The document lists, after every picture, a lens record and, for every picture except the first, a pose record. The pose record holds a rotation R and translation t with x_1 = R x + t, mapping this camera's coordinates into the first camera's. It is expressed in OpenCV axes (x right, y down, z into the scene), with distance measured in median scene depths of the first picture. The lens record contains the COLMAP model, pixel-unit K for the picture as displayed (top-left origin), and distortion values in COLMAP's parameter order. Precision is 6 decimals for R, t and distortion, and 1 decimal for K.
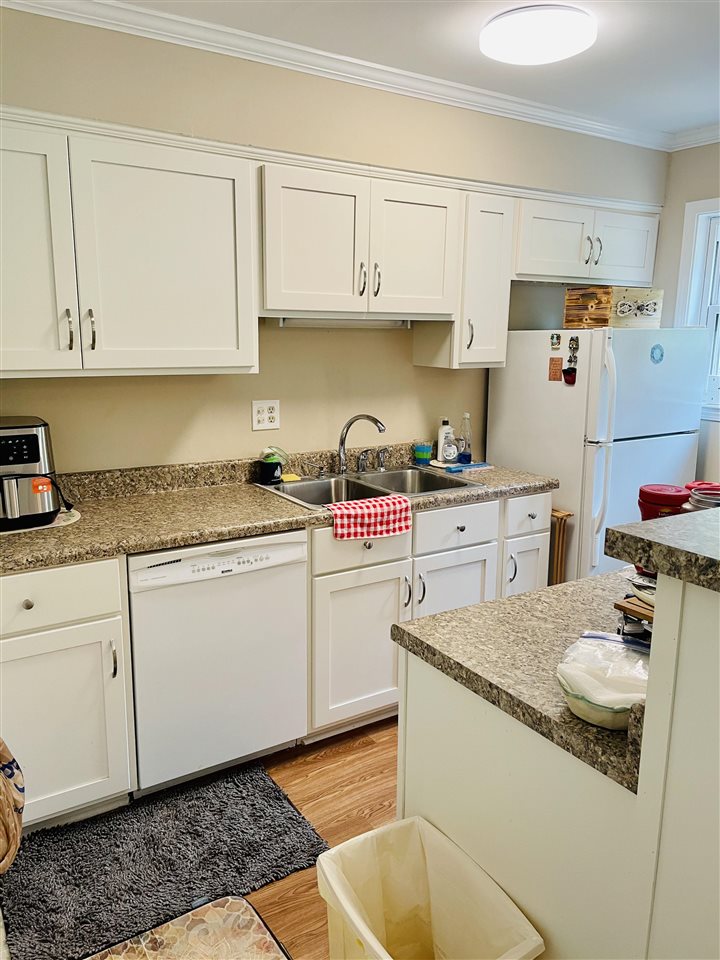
lens RADIAL K [[731.3, 0, 356.4], [0, 731.3, 480.7], [0, 0, 1]] dist [-0.009644, -0.007672]
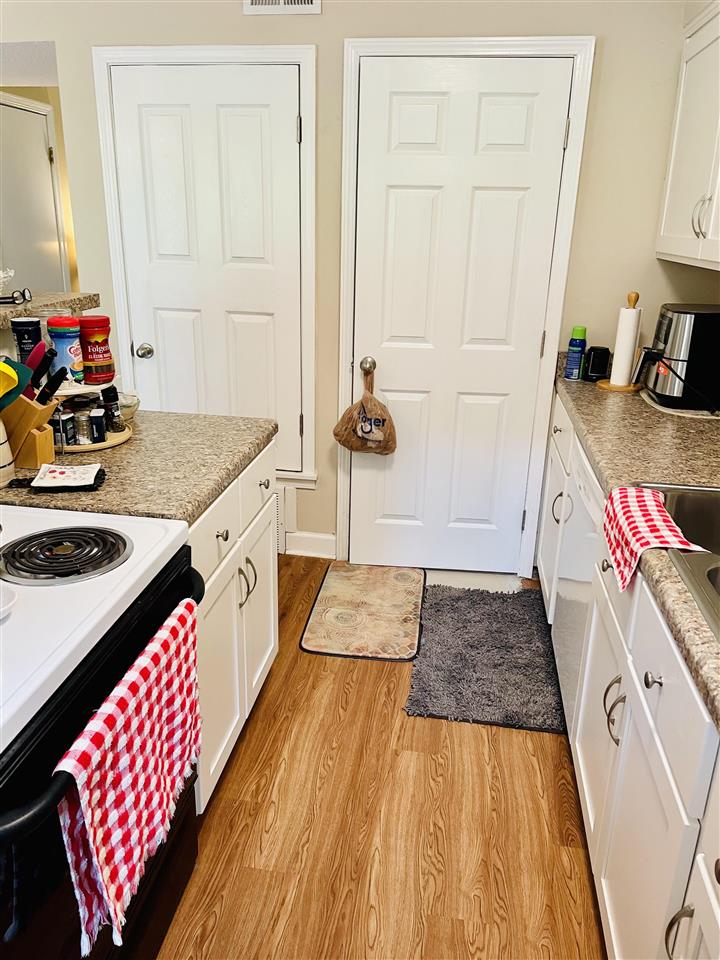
lens RADIAL K [[731.3, 0, 356.2], [0, 731.3, 479.0], [0, 0, 1]] dist [-0.009644, -0.007672]
pose [[-0.662676, 0.229287, -0.712944, 0.908987], [-0.174586, 0.878453, 0.444792, -0.336205], [0.728273, 0.419222, -0.542099, 1.773091]]
